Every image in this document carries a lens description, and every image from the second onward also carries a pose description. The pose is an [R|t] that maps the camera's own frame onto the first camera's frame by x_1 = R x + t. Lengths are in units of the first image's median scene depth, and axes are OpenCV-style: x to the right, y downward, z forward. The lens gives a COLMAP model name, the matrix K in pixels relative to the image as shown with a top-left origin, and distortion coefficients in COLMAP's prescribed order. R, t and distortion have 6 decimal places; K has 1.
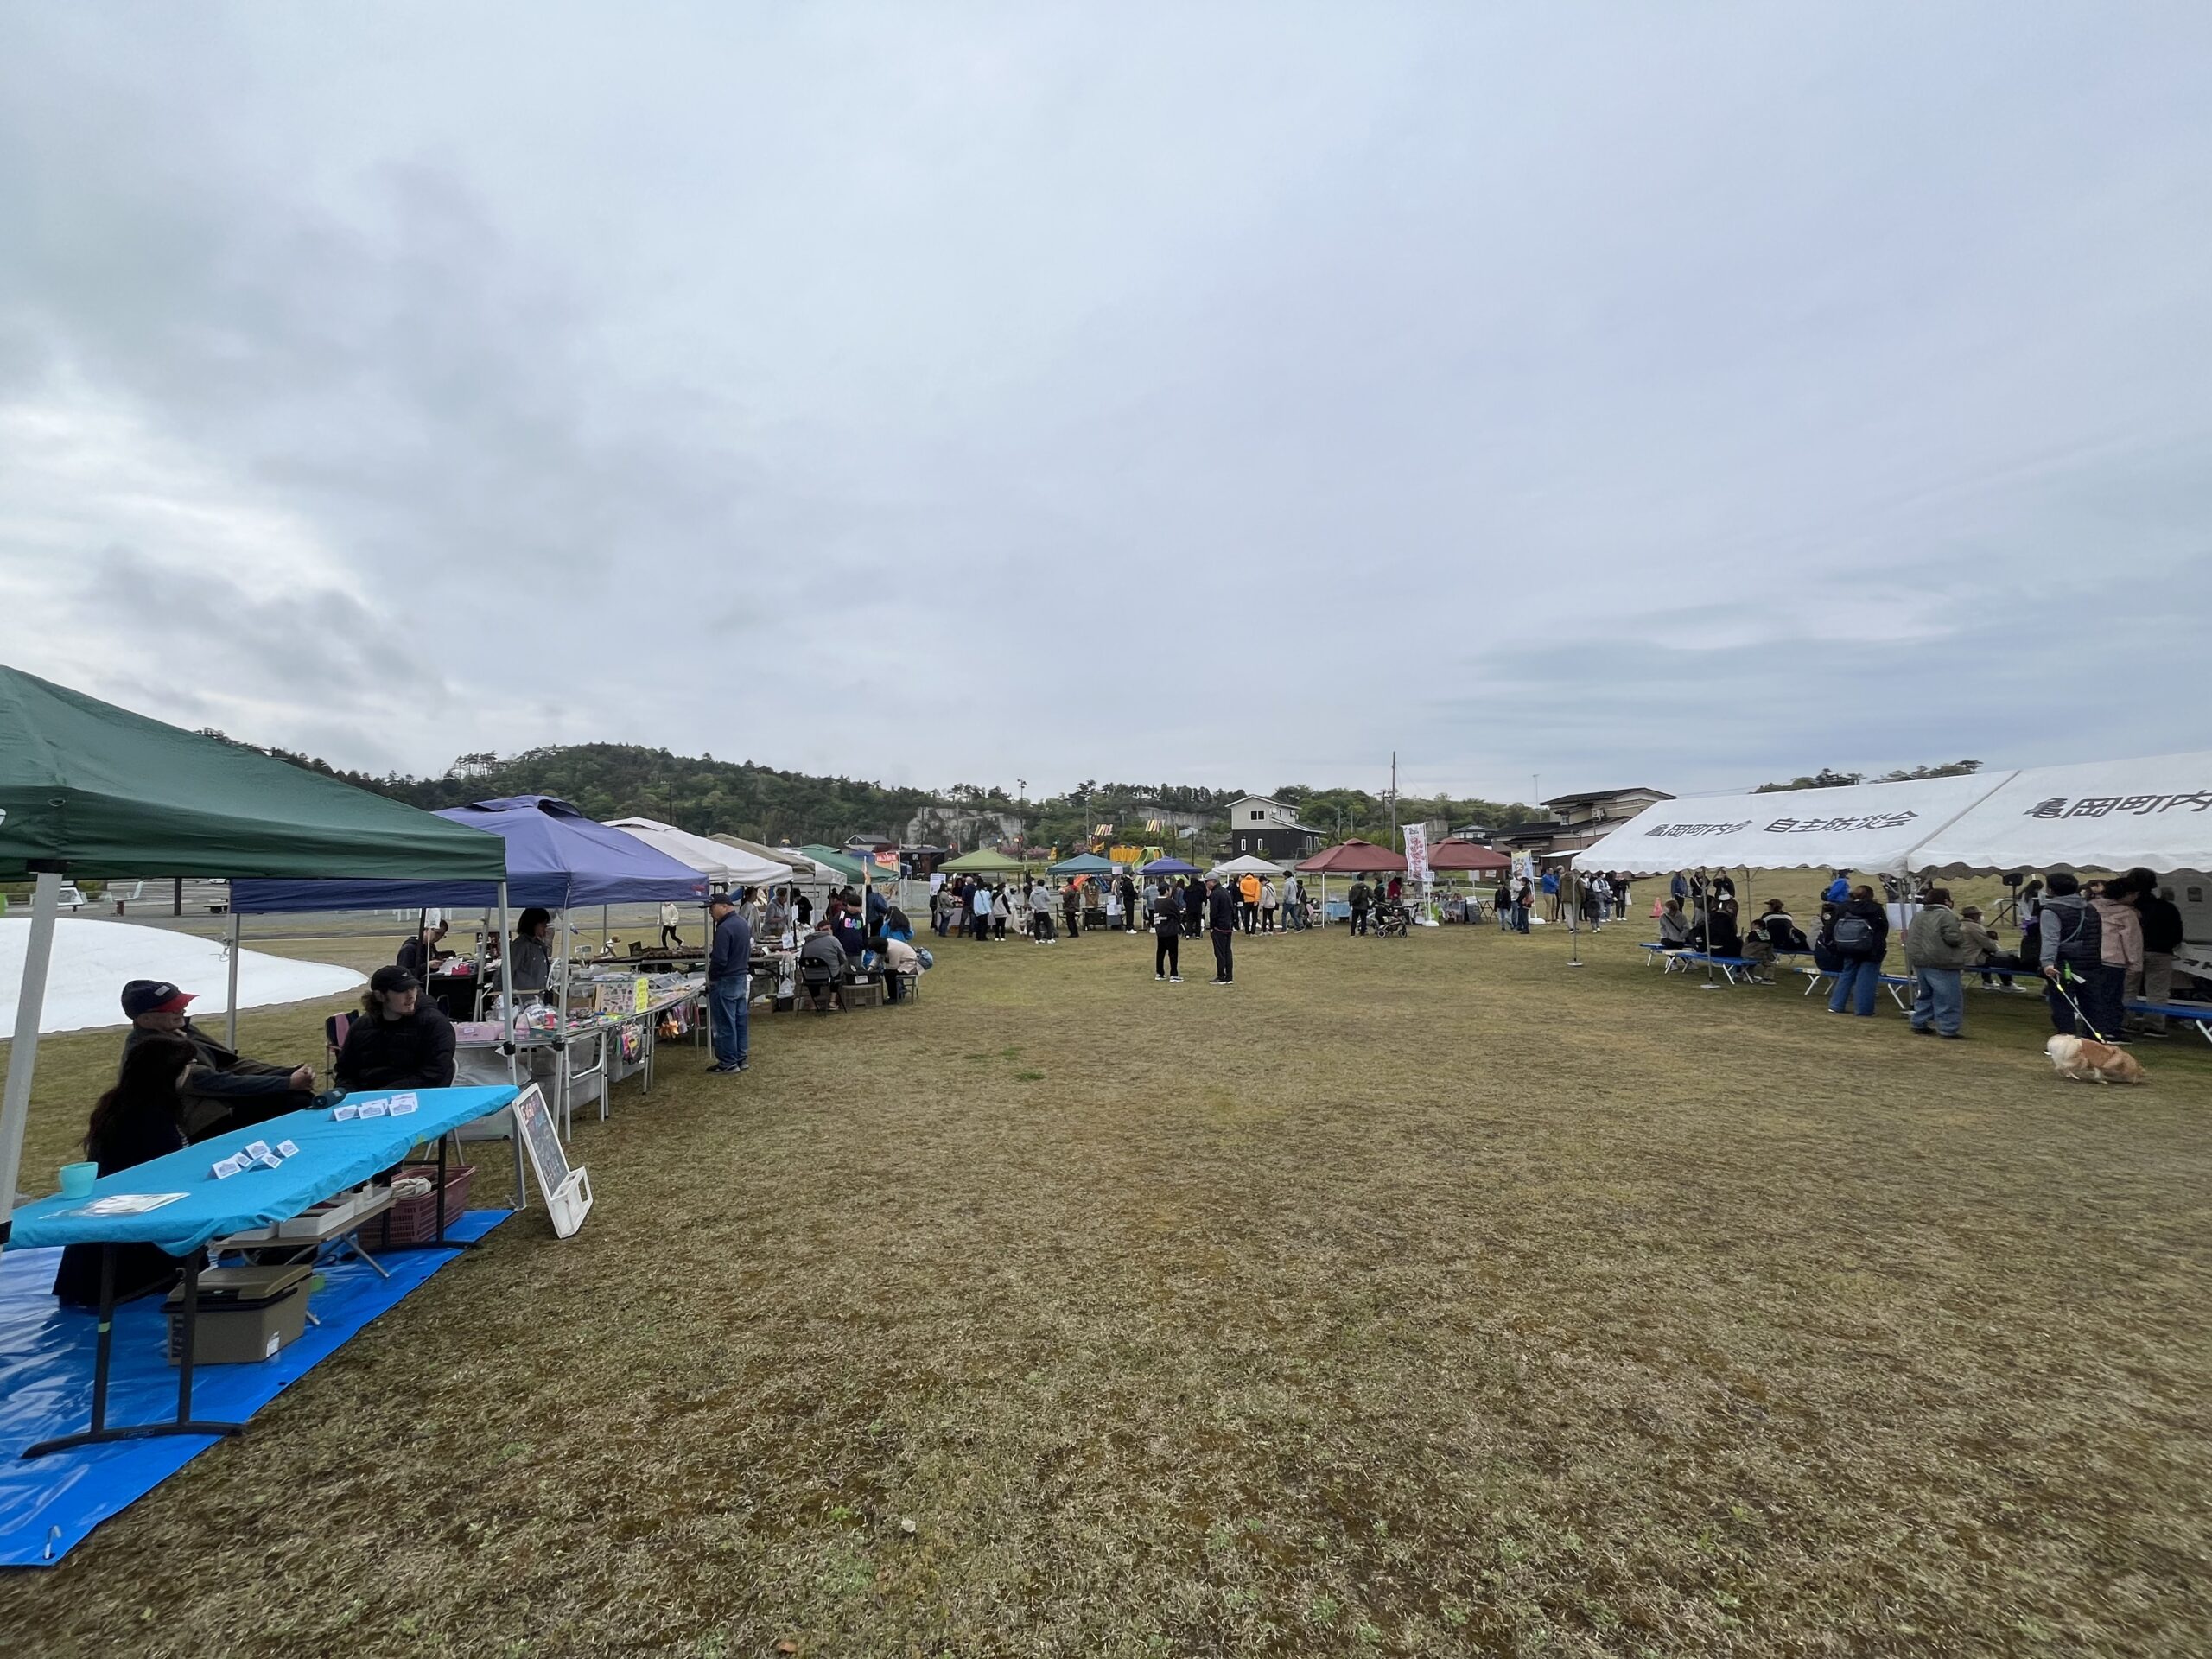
lens RADIAL K [[885.1, 0, 1102.4], [0, 885.1, 833.9], [0, 0, 1]] dist [-0.003004, 0.000018]
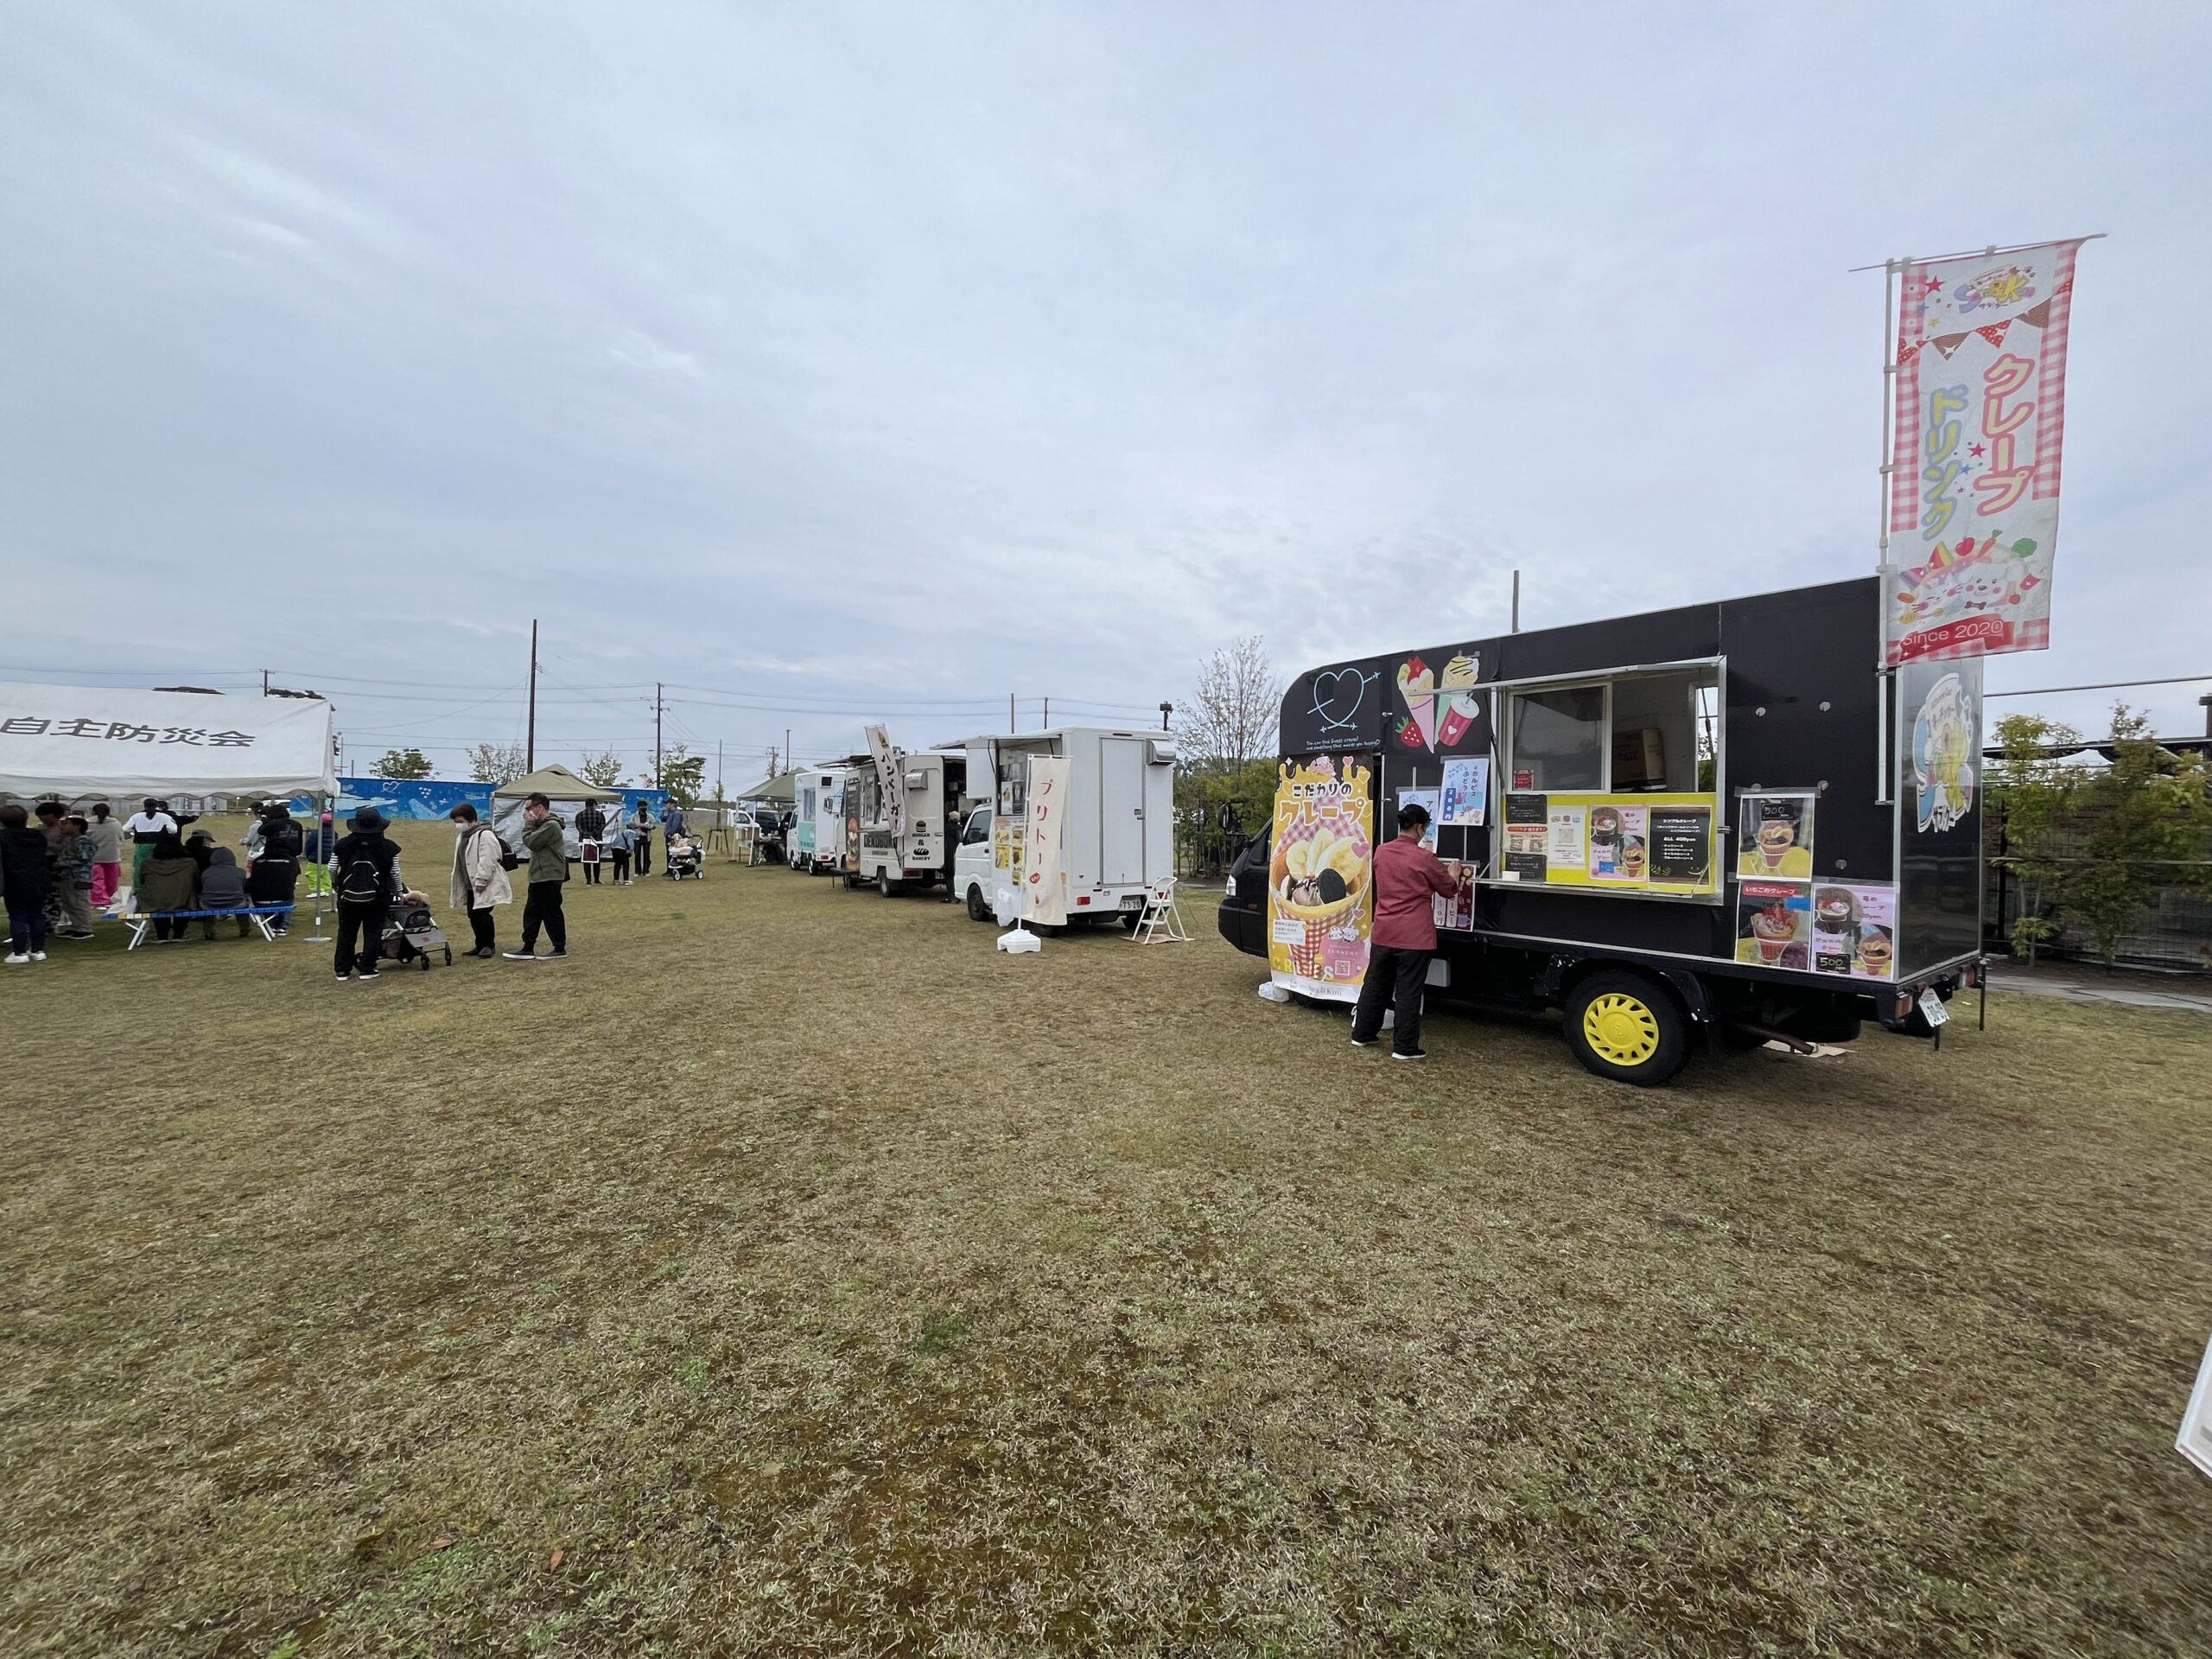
lens RADIAL K [[885.1, 0, 1102.4], [0, 885.1, 833.9], [0, 0, 1]] dist [-0.003004, 0.000018]
pose [[-0.477155, -0.013682, 0.878712, -0.355371], [-0.047403, 0.998824, -0.010189, 0.037554], [-0.877540, -0.046516, -0.477243, 0.242829]]
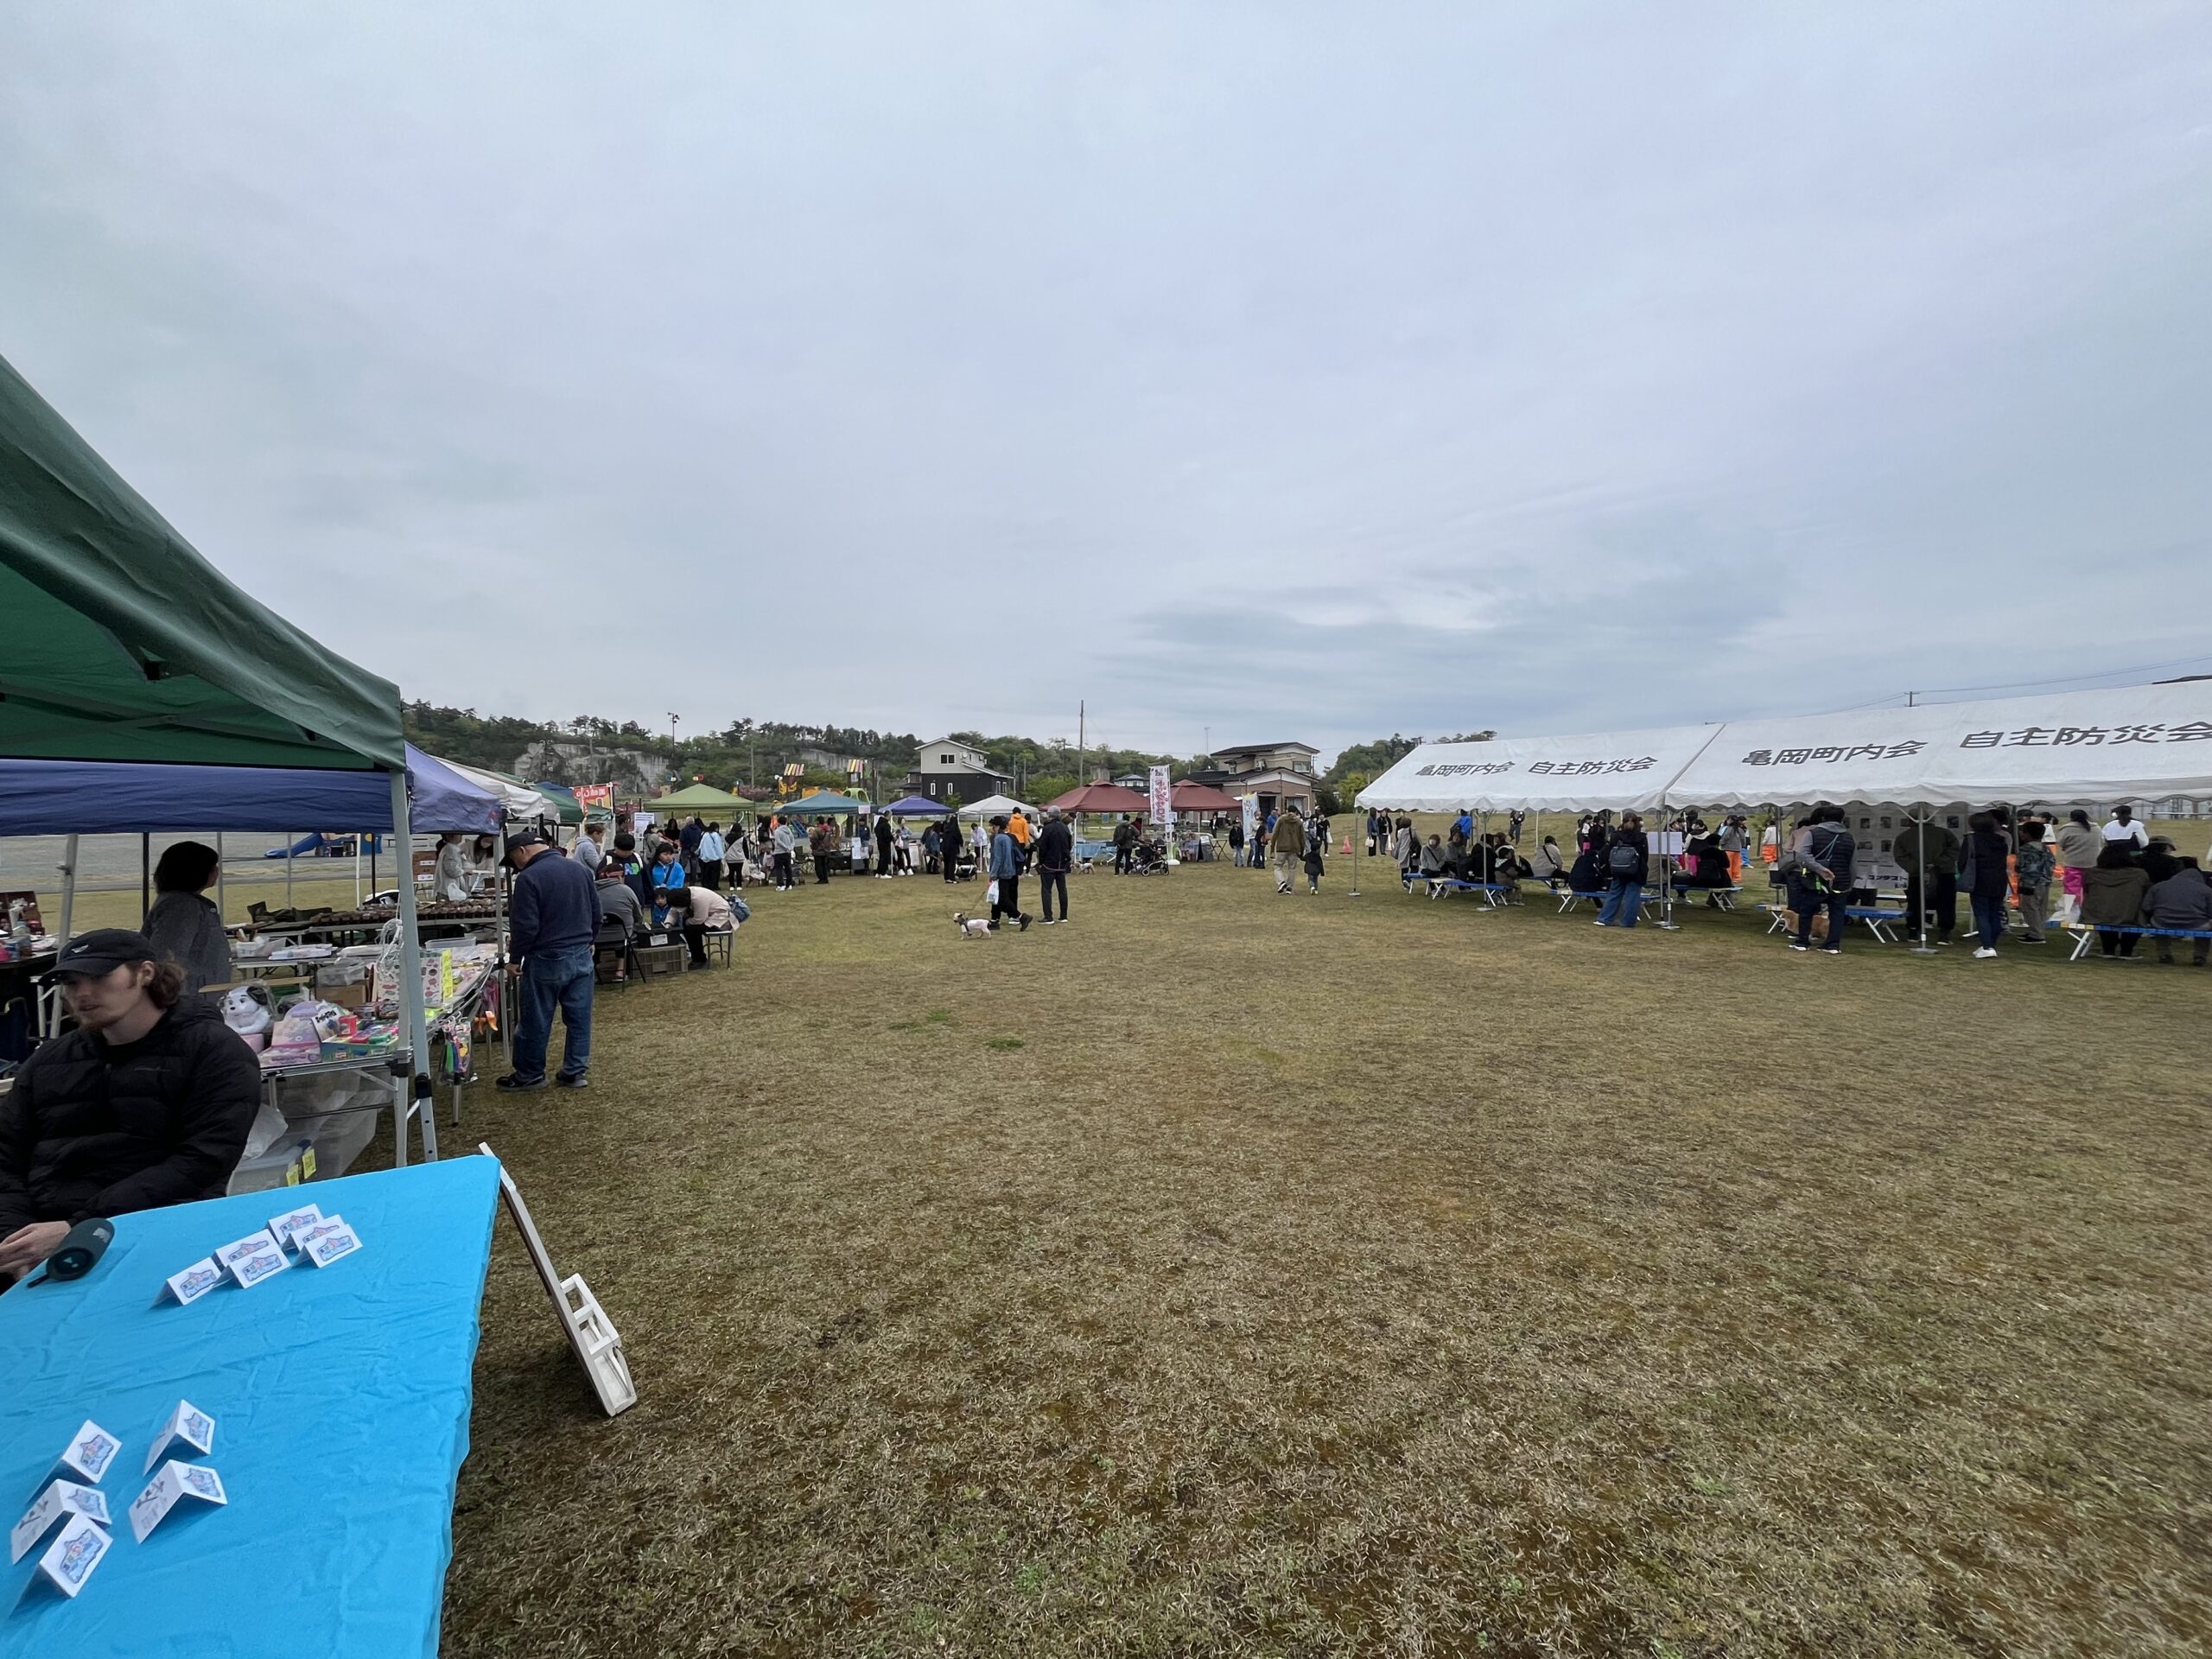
lens RADIAL K [[885.1, 0, 1102.4], [0, 885.1, 833.9], [0, 0, 1]] dist [-0.003004, 0.000018]
pose [[0.931133, -0.006240, 0.364625, -0.289256], [-0.015887, 0.998210, 0.057655, 0.032106], [-0.364332, -0.059478, 0.929368, 0.218192]]
